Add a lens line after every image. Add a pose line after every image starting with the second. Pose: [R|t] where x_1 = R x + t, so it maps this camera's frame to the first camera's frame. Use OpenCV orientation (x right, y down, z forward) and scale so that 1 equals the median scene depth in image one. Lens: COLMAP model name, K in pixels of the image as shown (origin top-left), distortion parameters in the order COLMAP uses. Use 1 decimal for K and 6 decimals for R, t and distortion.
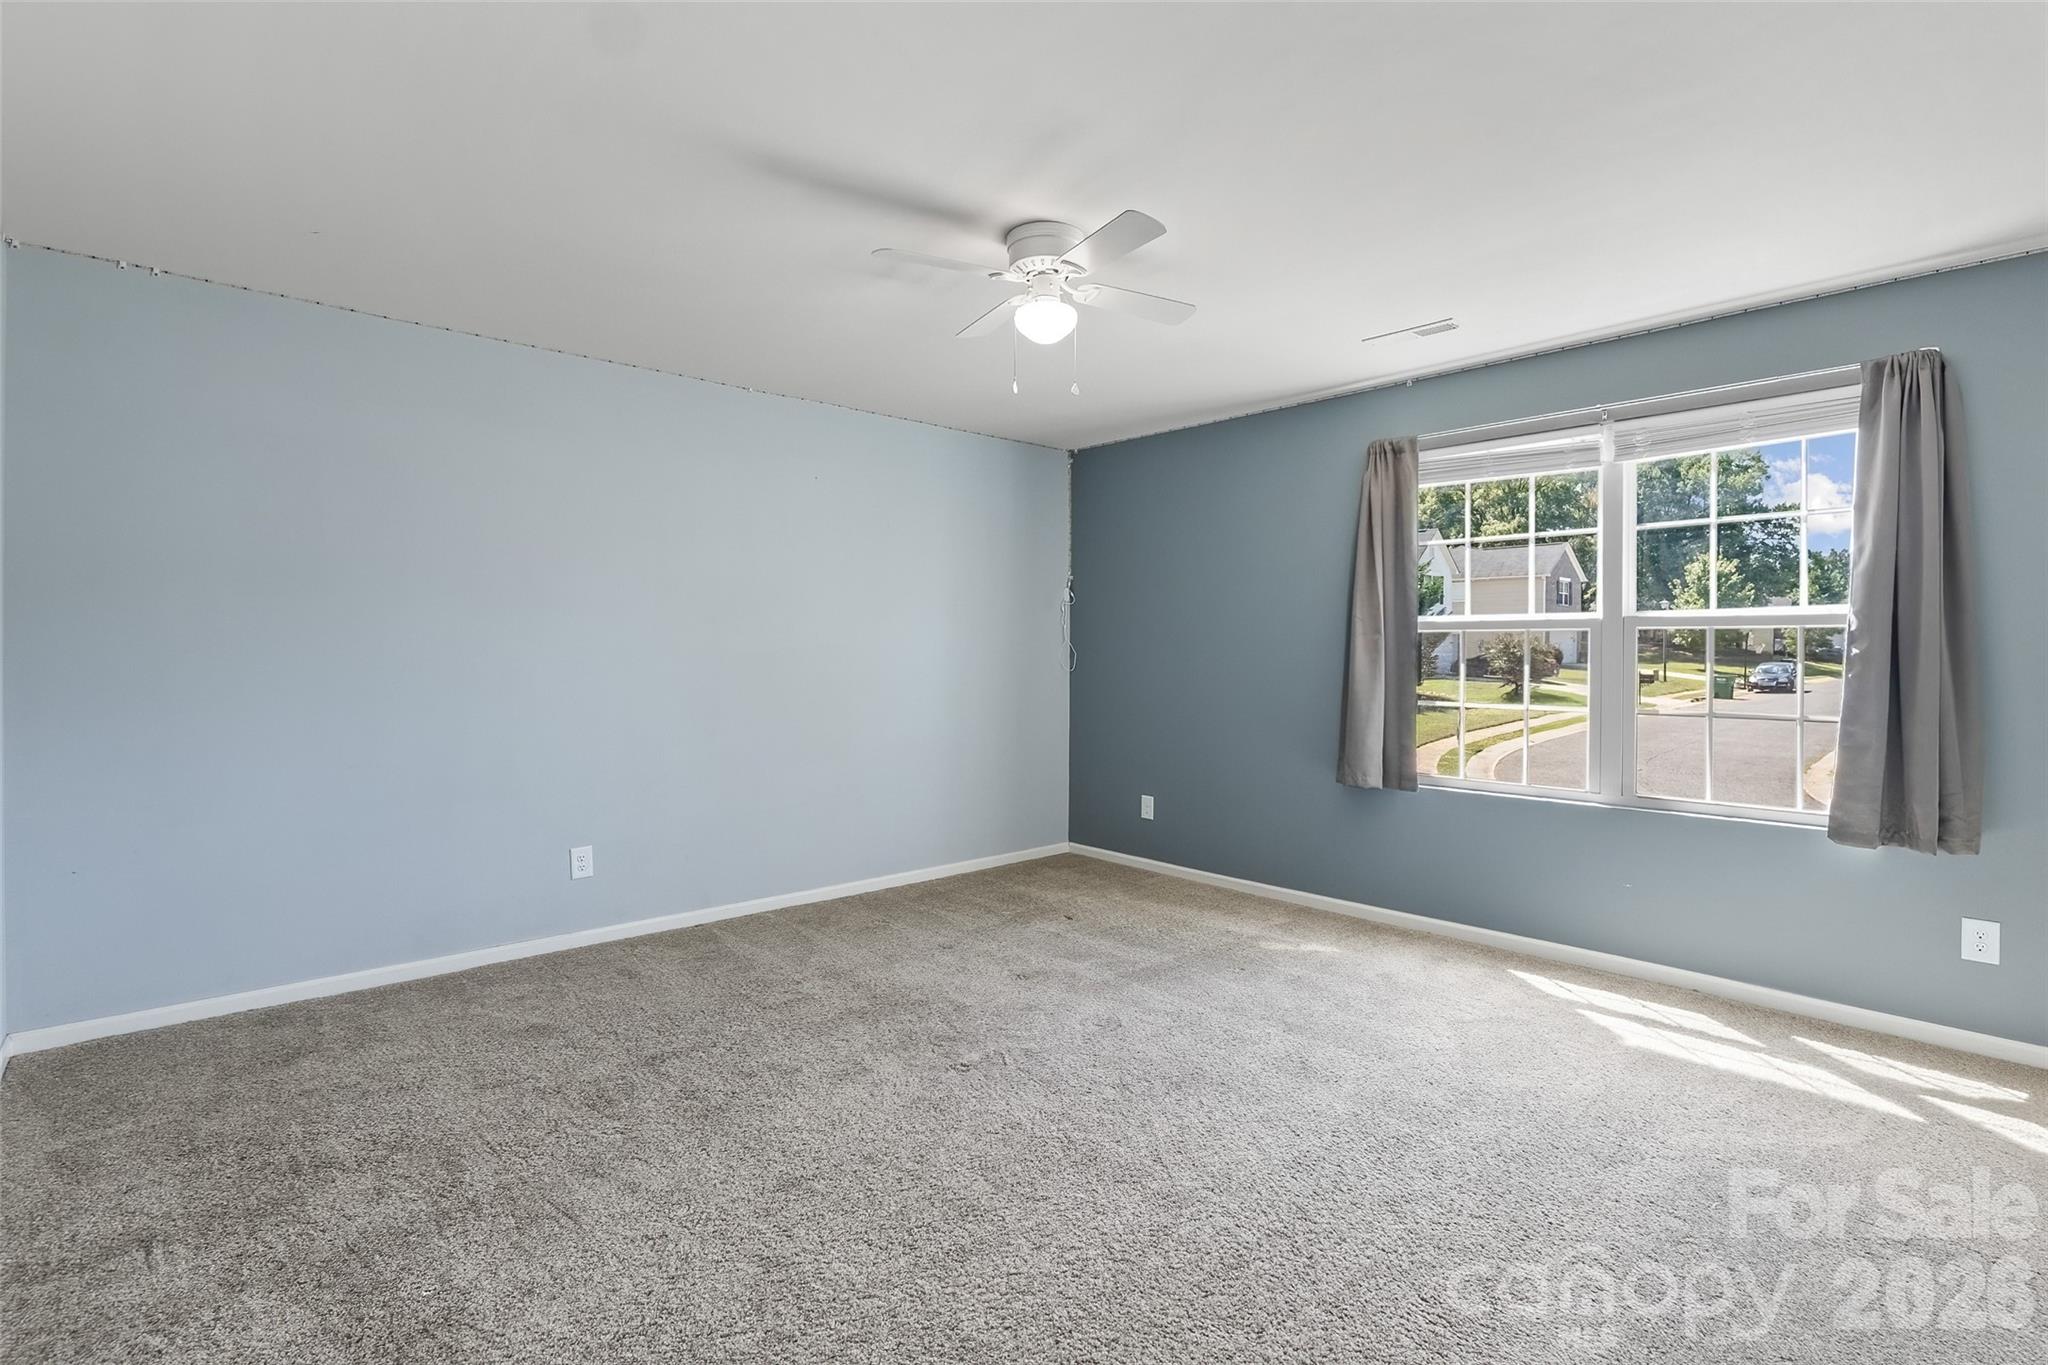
lens RADIAL K [[935.2, 0, 1022.3], [0, 935.2, 655.1], [0, 0, 1]] dist [-0.002274, -0.000680]
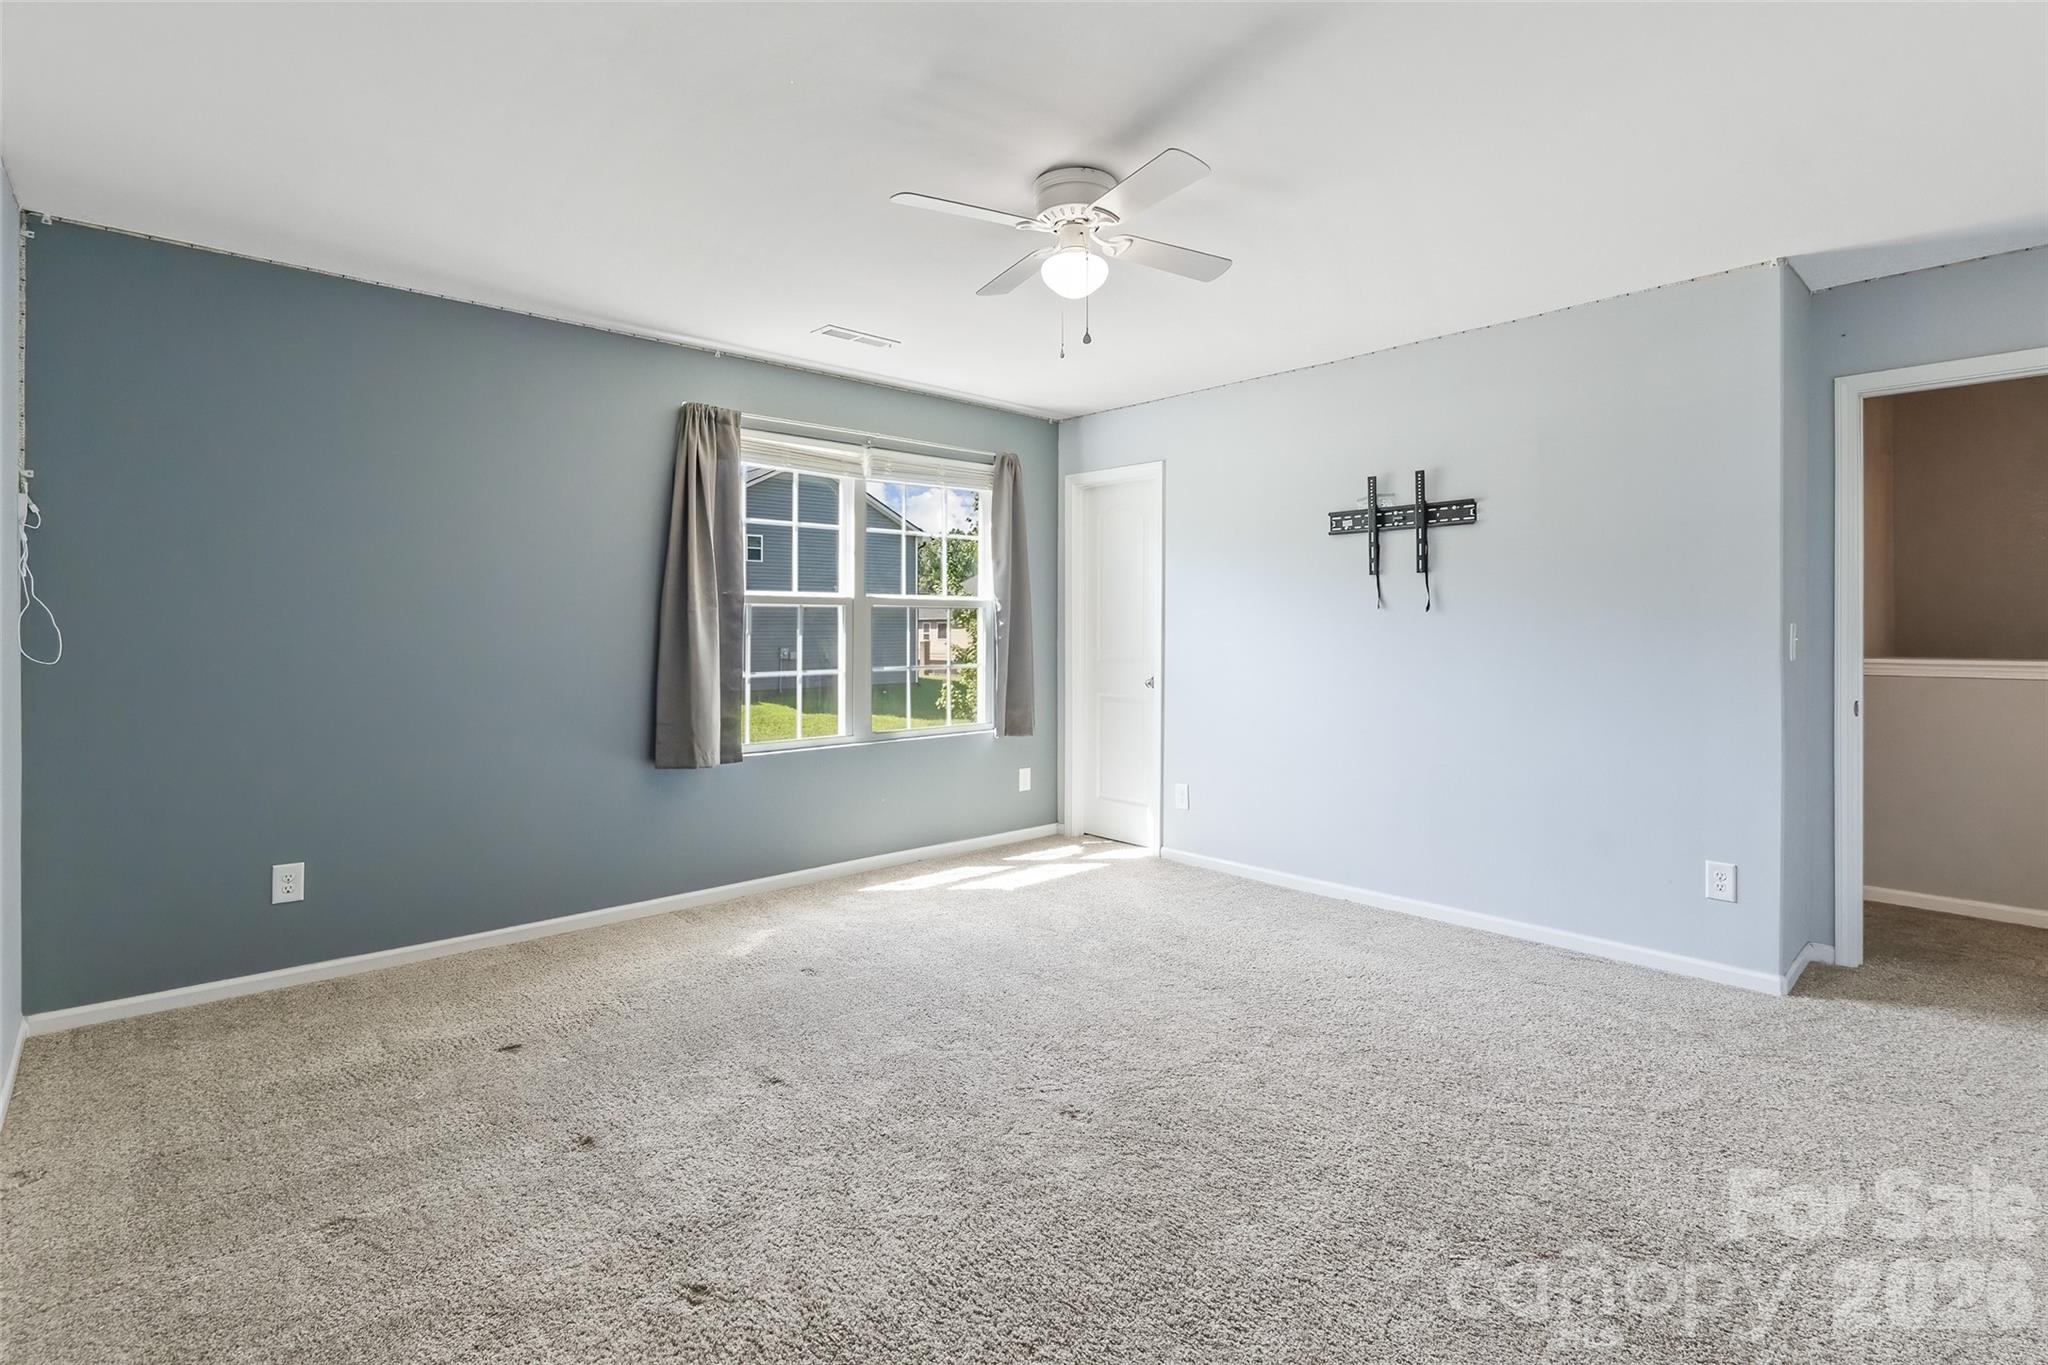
lens RADIAL K [[947.4, 0, 1020.9], [0, 947.4, 634.0], [0, 0, 1]] dist [-0.000872, -0.000300]
pose [[0.033095, -0.011487, 0.999386, -0.596534], [0.004227, 0.999927, 0.011353, -0.003427], [-0.999443, 0.003848, 0.033141, 0.657371]]
